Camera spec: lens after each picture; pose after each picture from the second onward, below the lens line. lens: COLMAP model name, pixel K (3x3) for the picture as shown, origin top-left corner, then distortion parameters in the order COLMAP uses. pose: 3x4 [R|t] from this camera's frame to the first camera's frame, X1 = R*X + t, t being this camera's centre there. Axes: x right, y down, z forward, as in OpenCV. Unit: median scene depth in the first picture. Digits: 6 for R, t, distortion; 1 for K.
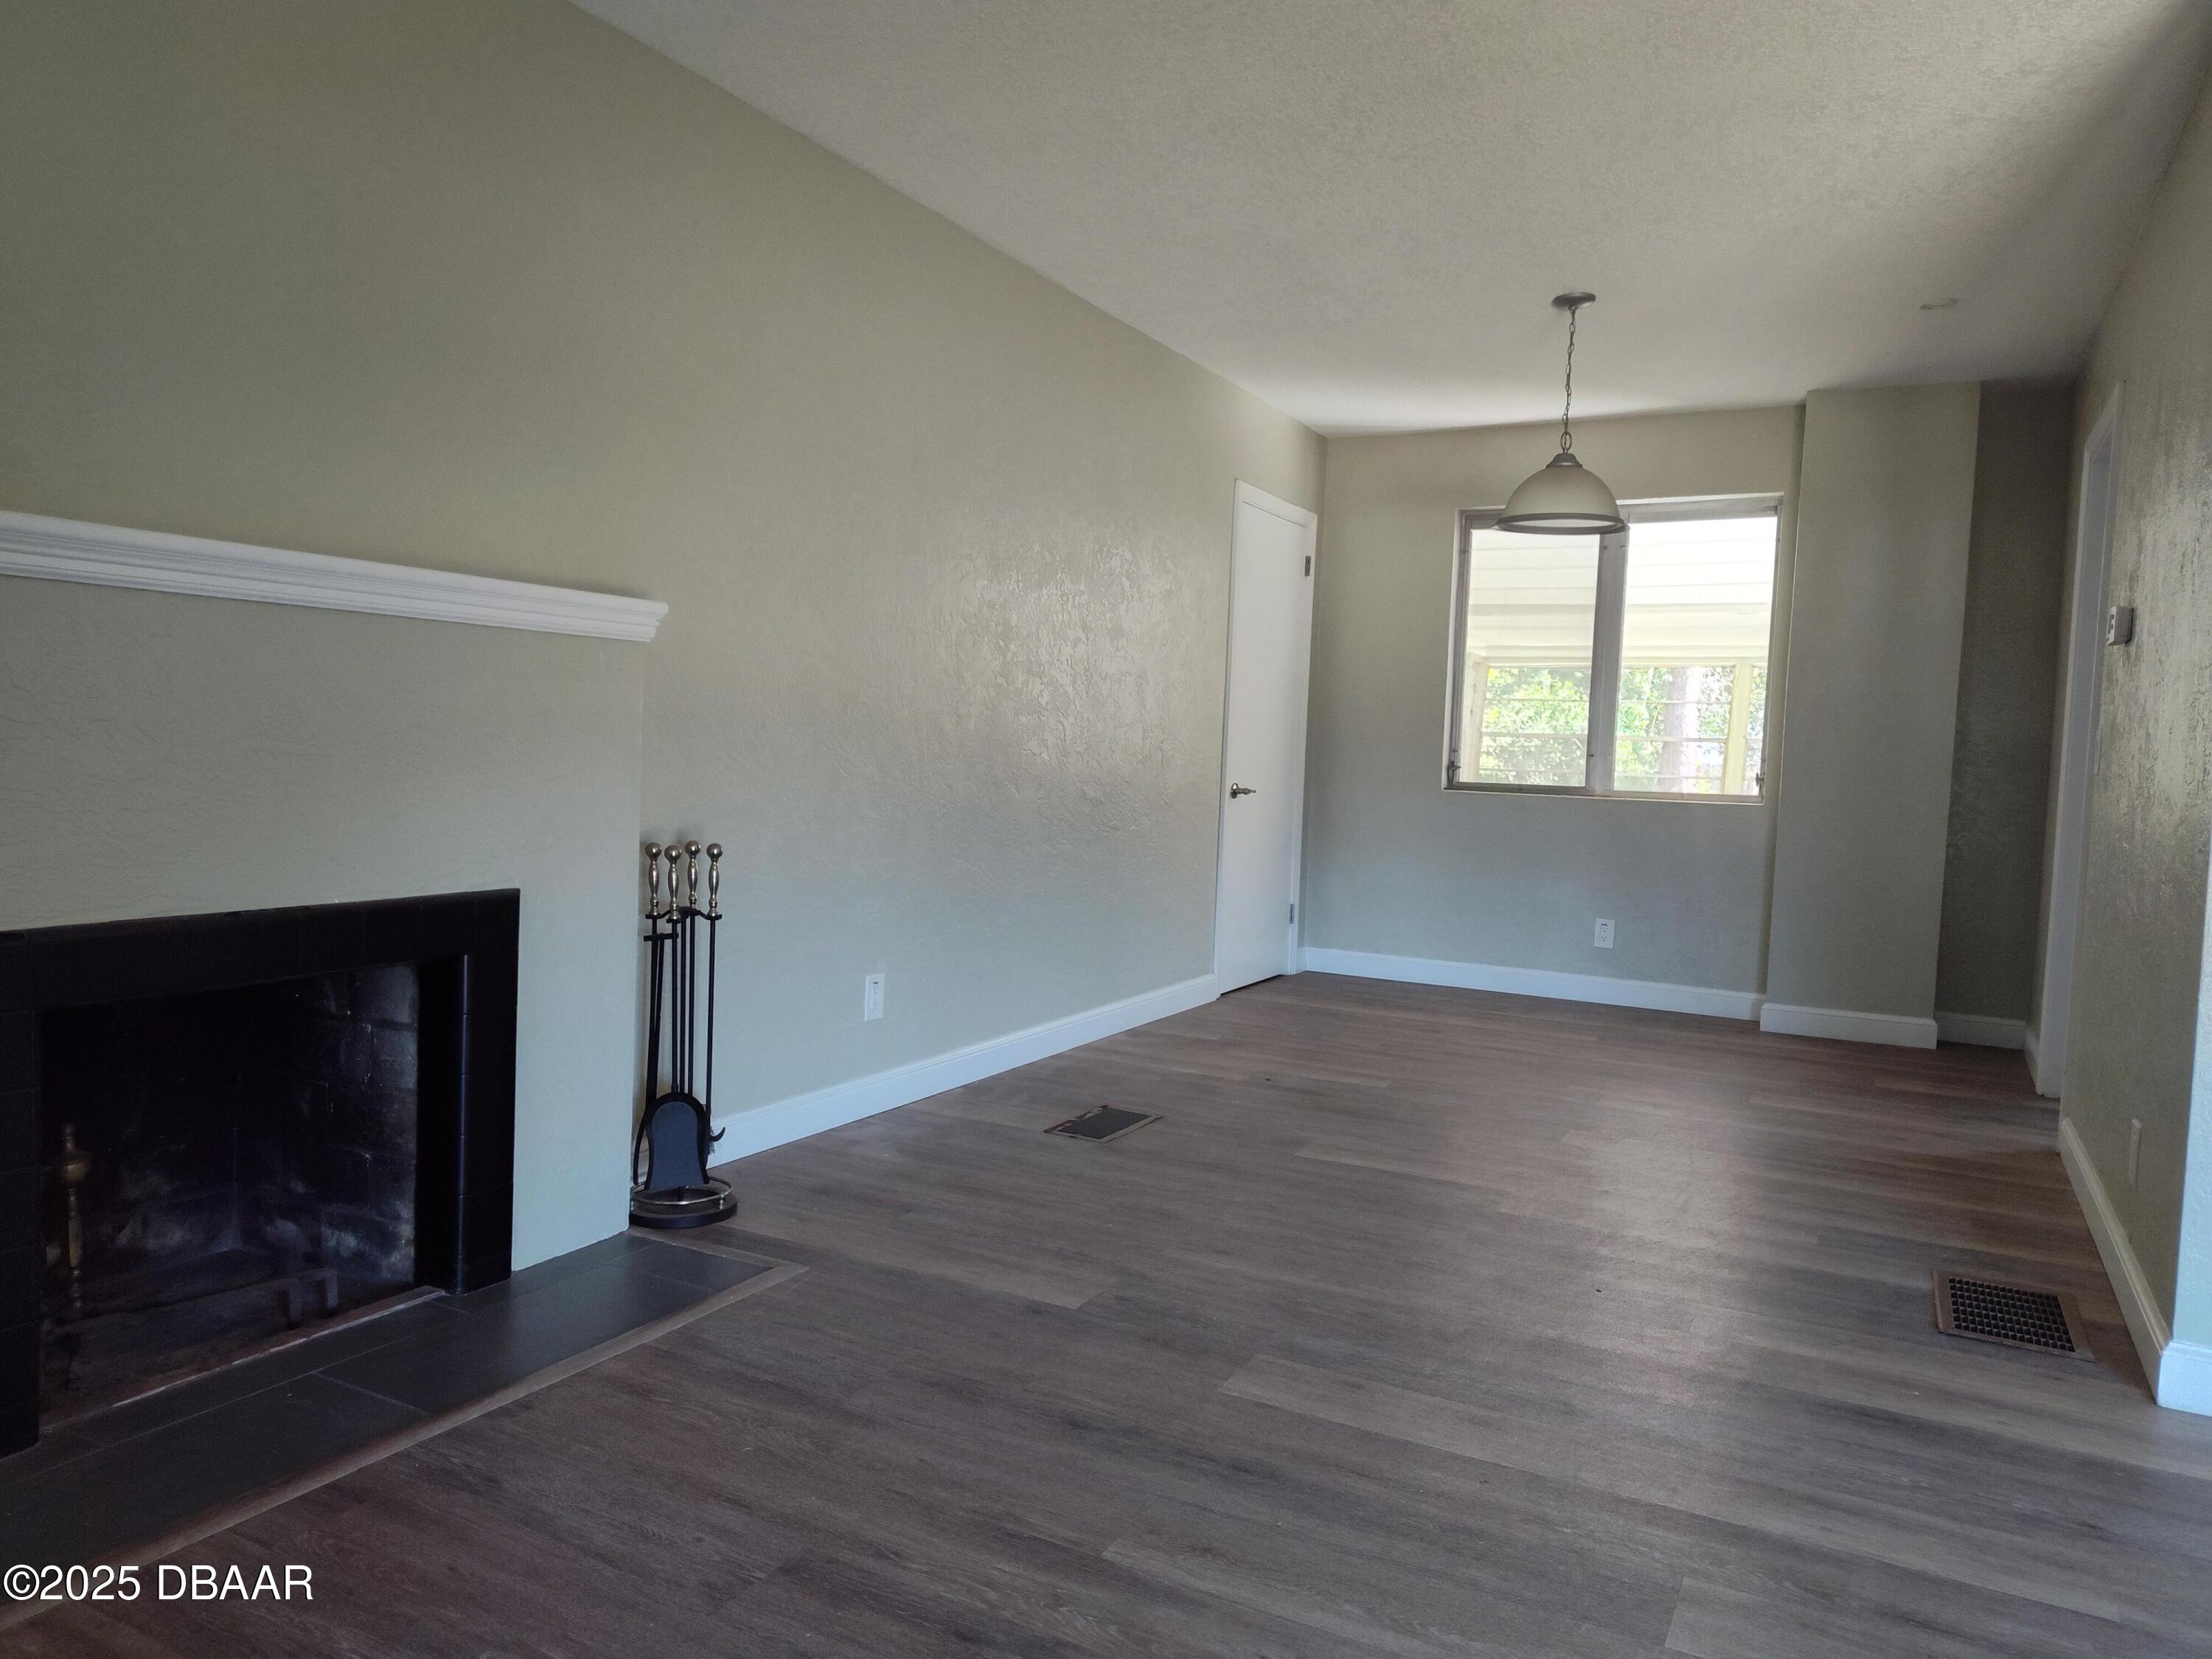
lens RADIAL K [[1495.1, 0, 1101.7], [0, 1495.1, 824.7], [0, 0, 1]] dist [0.021626, -0.022370]
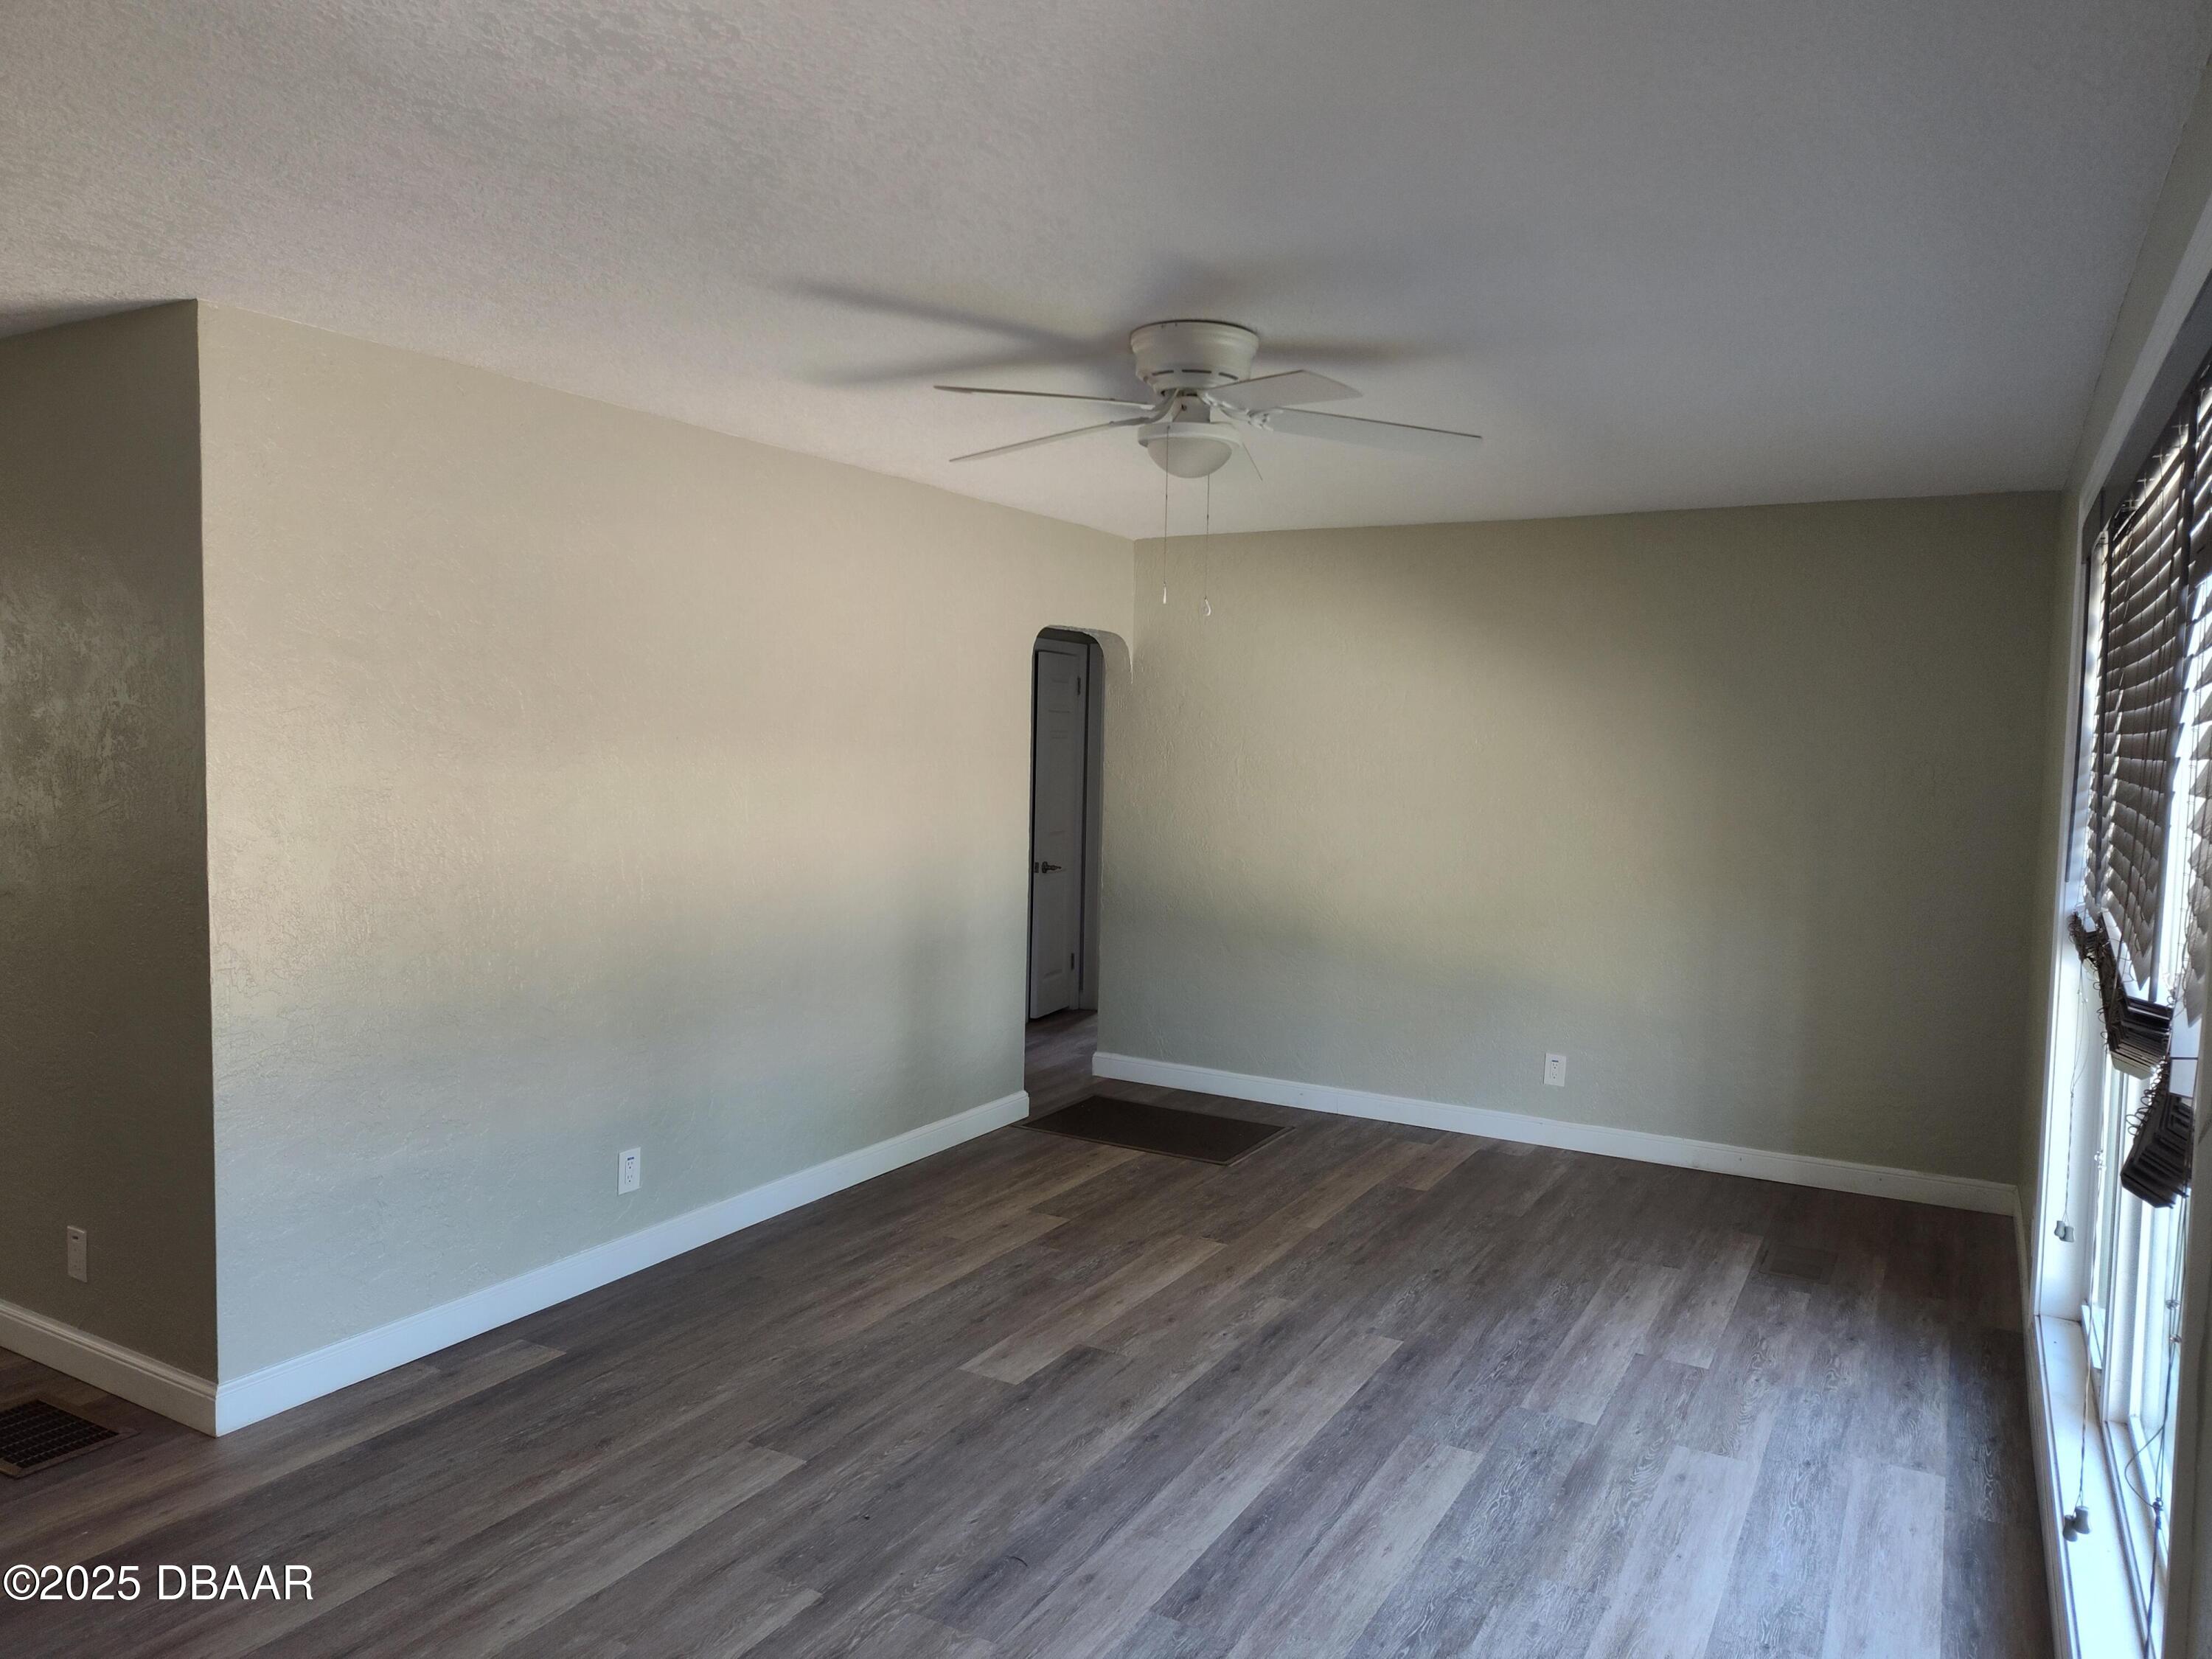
lens RADIAL K [[1495.1, 0, 1102.9], [0, 1495.1, 827.4], [0, 0, 1]] dist [0.021626, -0.022370]
pose [[0.041831, -0.099313, 0.994177, -0.452295], [0.045800, 0.994192, 0.097388, -0.206471], [-0.998074, 0.041460, 0.046136, 0.123380]]
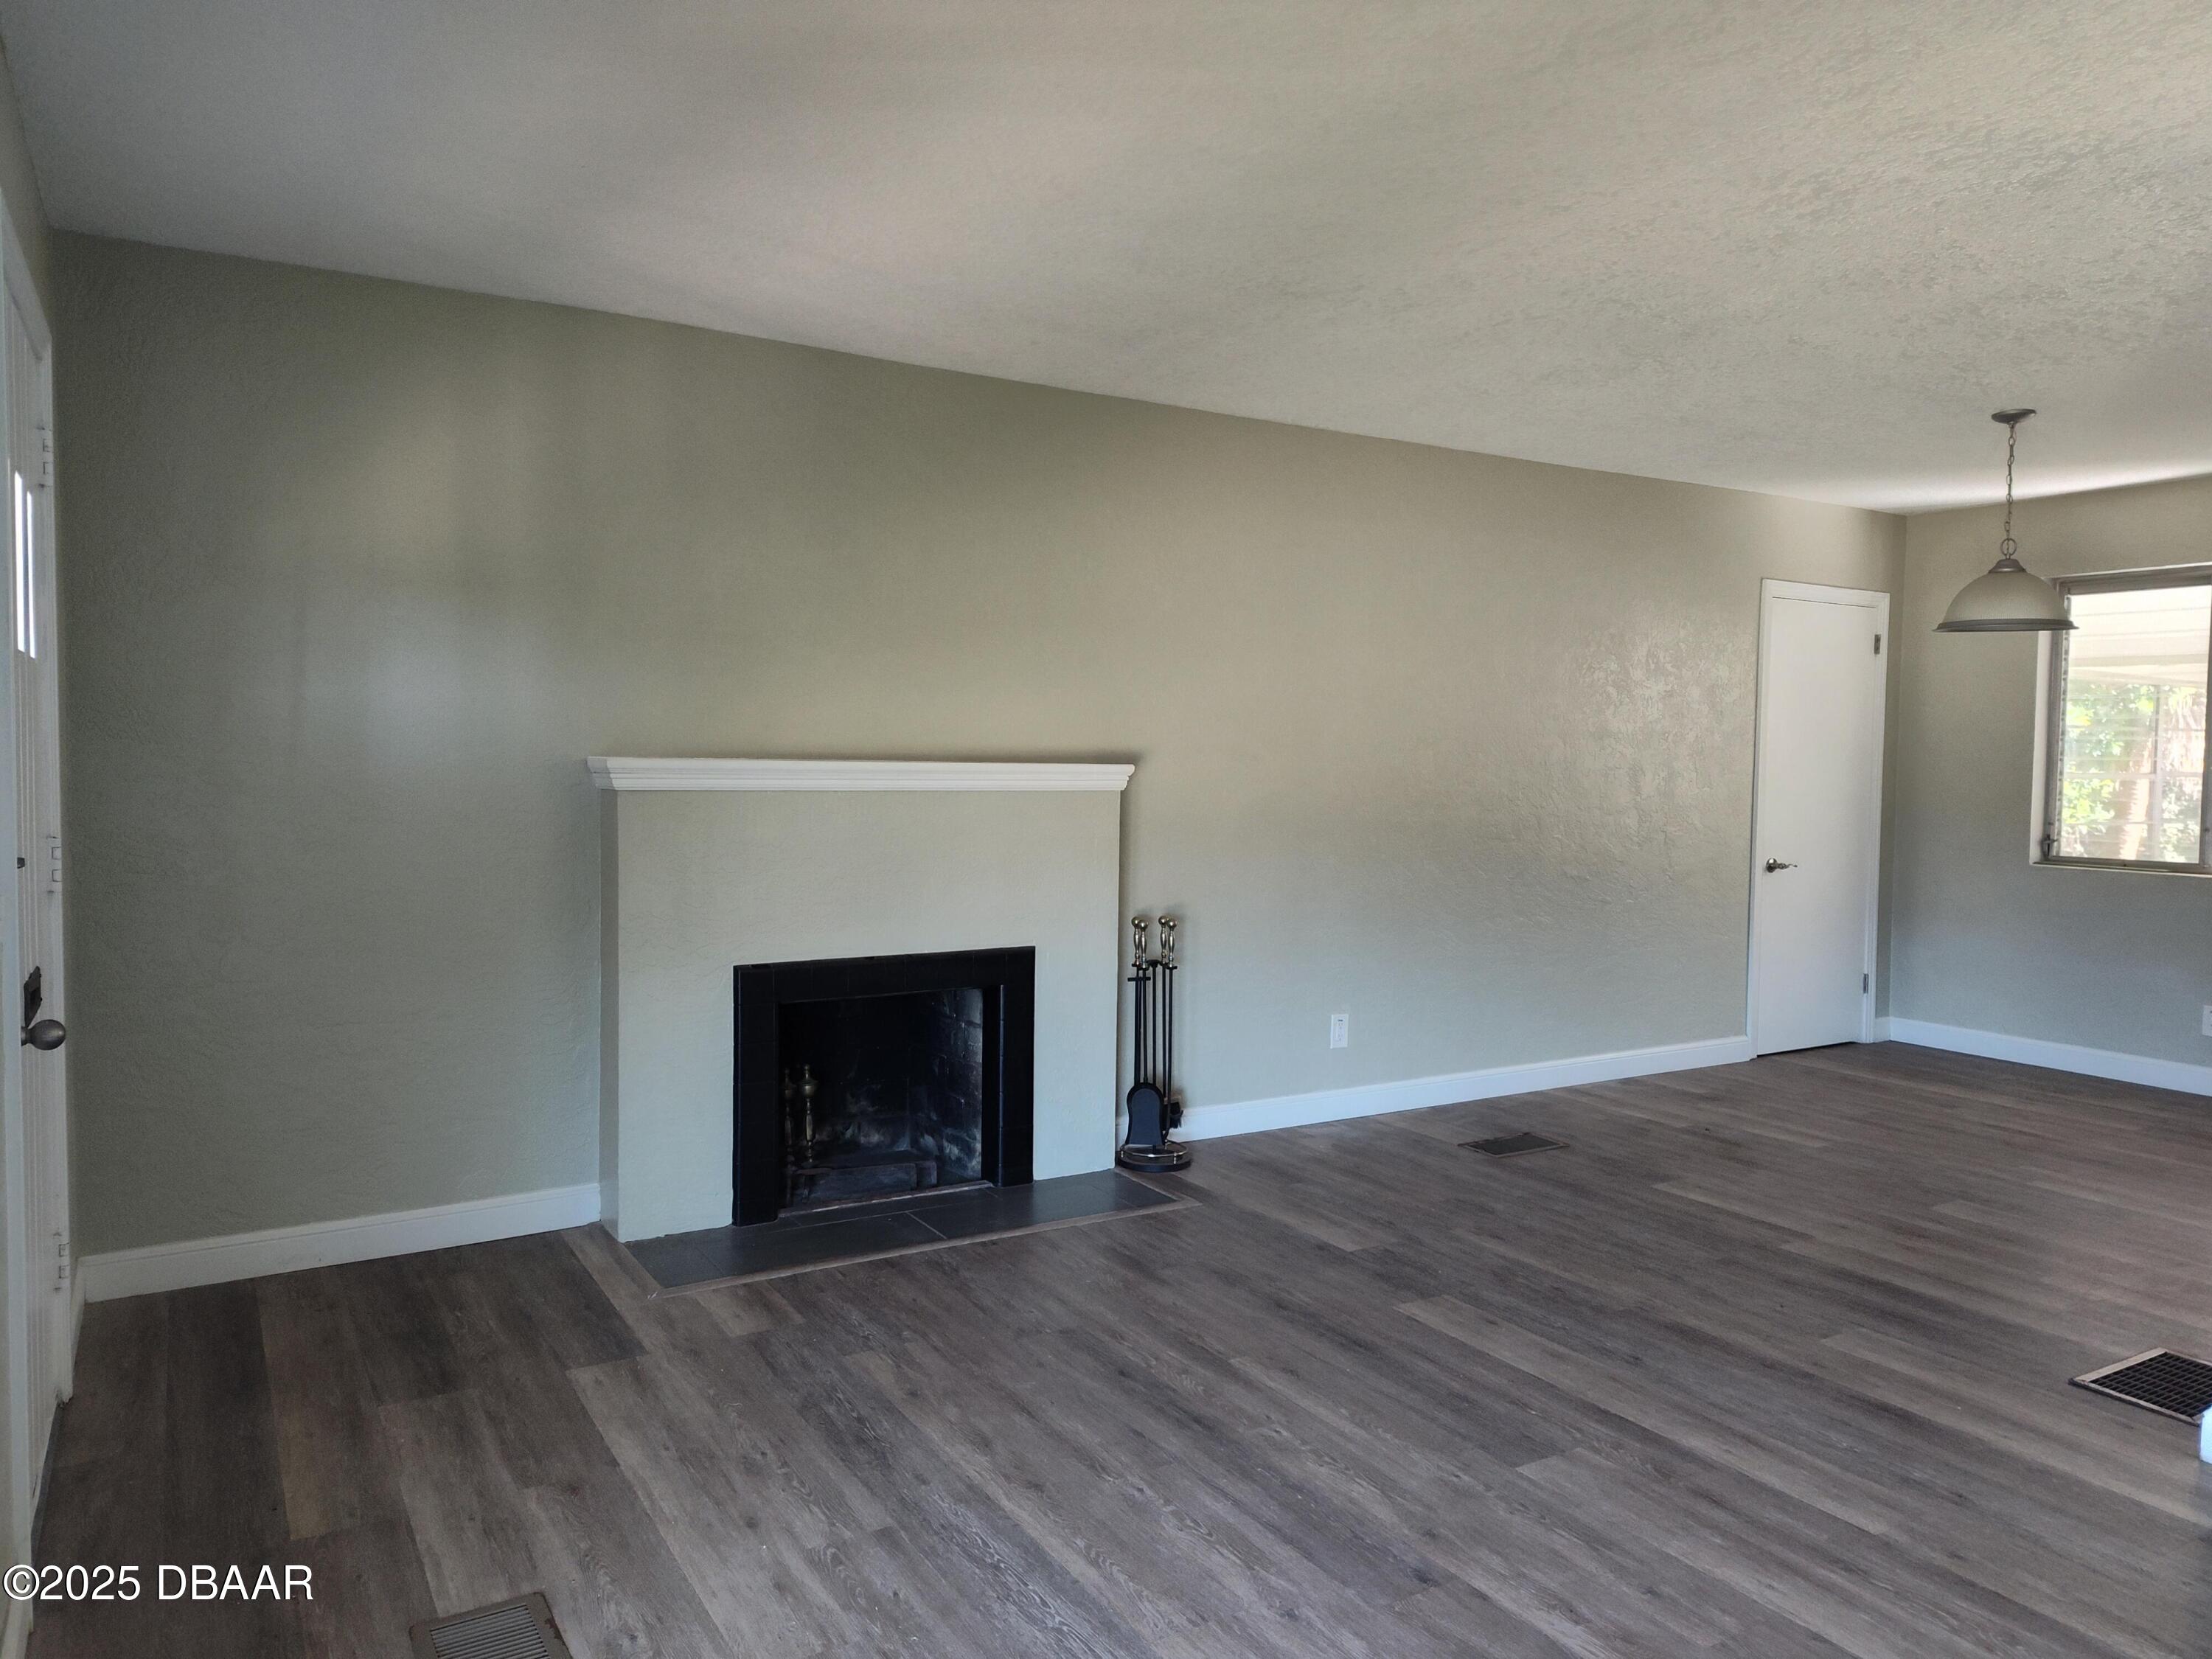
lens RADIAL K [[1495.1, 0, 1107.8], [0, 1495.1, 829.9], [0, 0, 1]] dist [0.021626, -0.022370]
pose [[0.861292, 0.001232, -0.508109, 0.482152], [-0.010366, 0.999832, -0.015148, -0.057334], [0.508004, 0.018314, 0.861160, -0.353564]]
